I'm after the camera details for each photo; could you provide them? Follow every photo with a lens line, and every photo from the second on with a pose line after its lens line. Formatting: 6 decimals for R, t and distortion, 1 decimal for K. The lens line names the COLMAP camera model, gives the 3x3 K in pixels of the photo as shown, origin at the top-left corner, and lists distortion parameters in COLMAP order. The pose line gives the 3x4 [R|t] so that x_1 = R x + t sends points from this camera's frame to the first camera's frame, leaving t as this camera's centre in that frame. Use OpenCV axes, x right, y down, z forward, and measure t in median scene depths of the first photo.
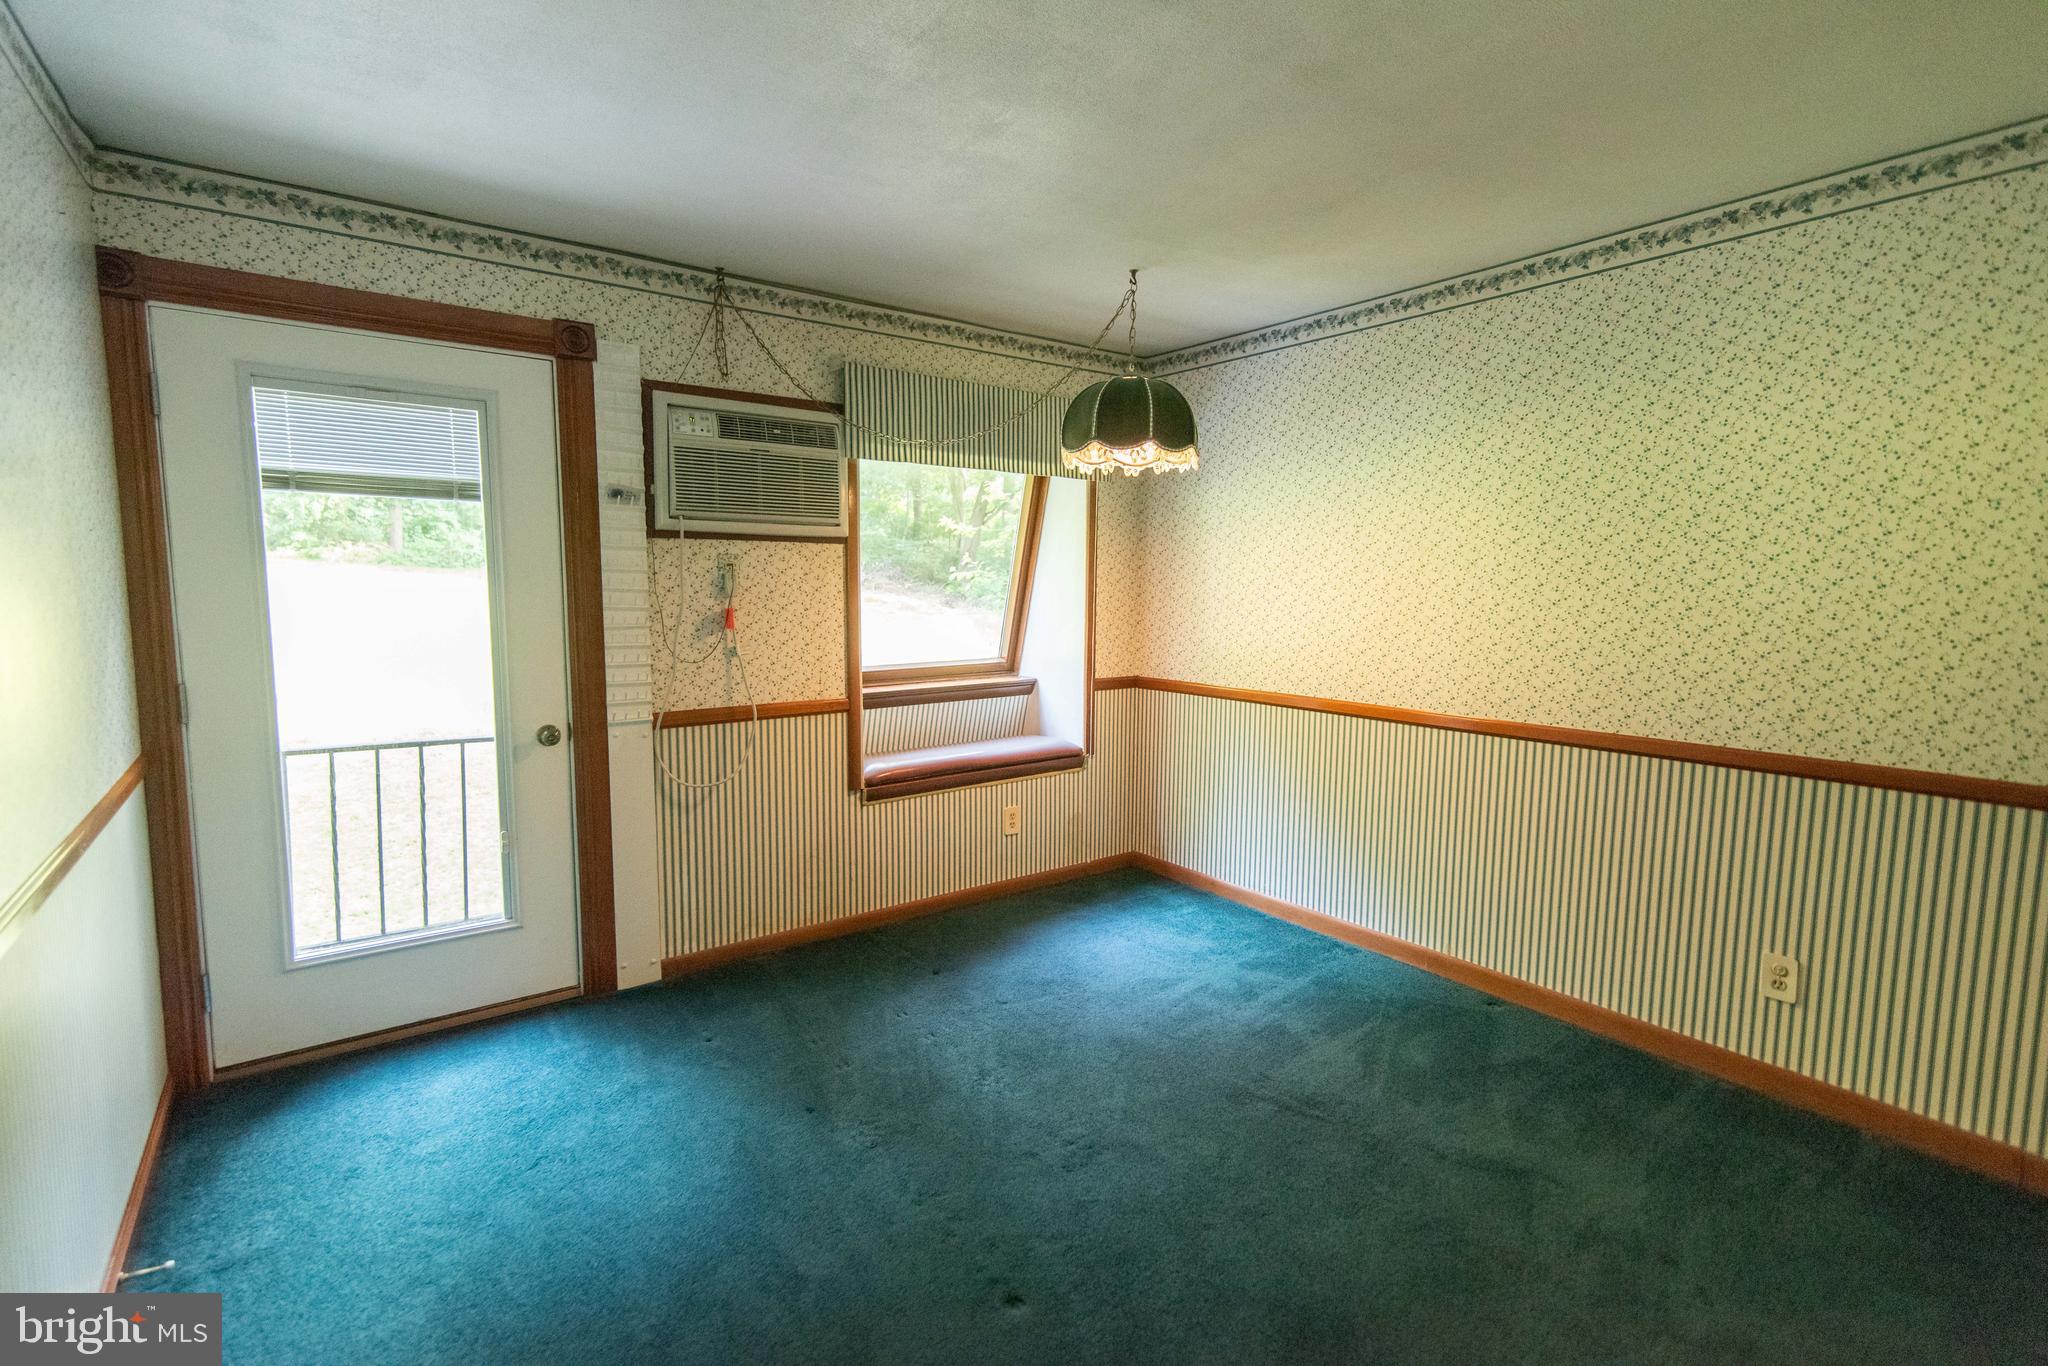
lens RADIAL K [[940.0, 0, 1023.5], [0, 940.0, 687.5], [0, 0, 1]] dist [0.014921, -0.001018]
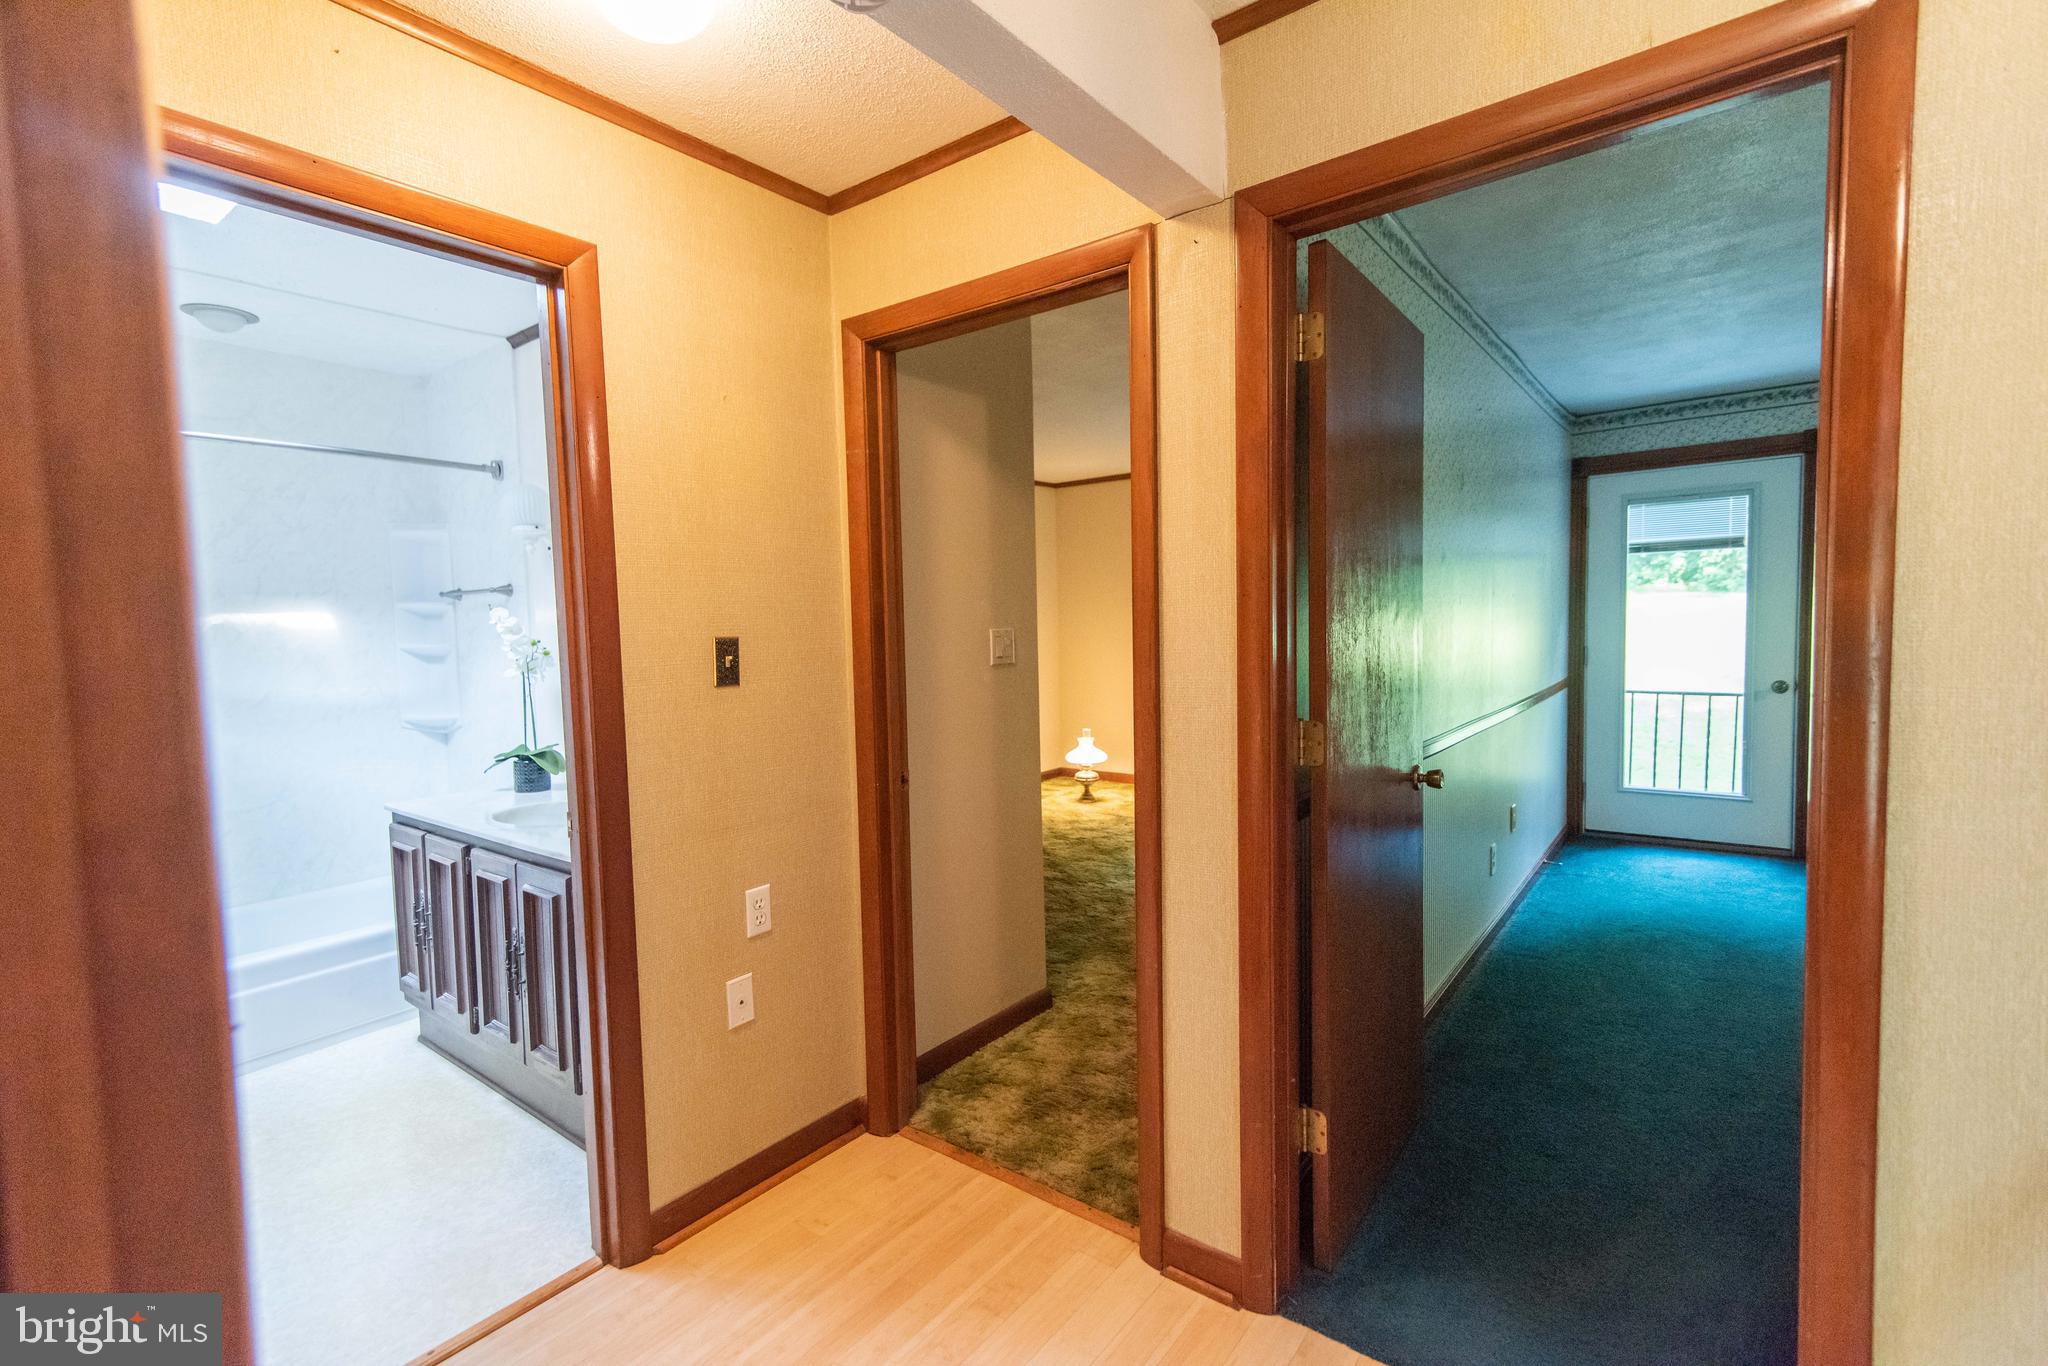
lens RADIAL K [[940.0, 0, 1010.1], [0, 940.0, 683.8], [0, 0, 1]] dist [0.014921, -0.001018]
pose [[0.273285, 0.041764, -0.961026, 0.800977], [-0.078115, 0.996721, 0.021102, 0.131339], [0.958756, 0.069304, 0.275651, -0.818189]]
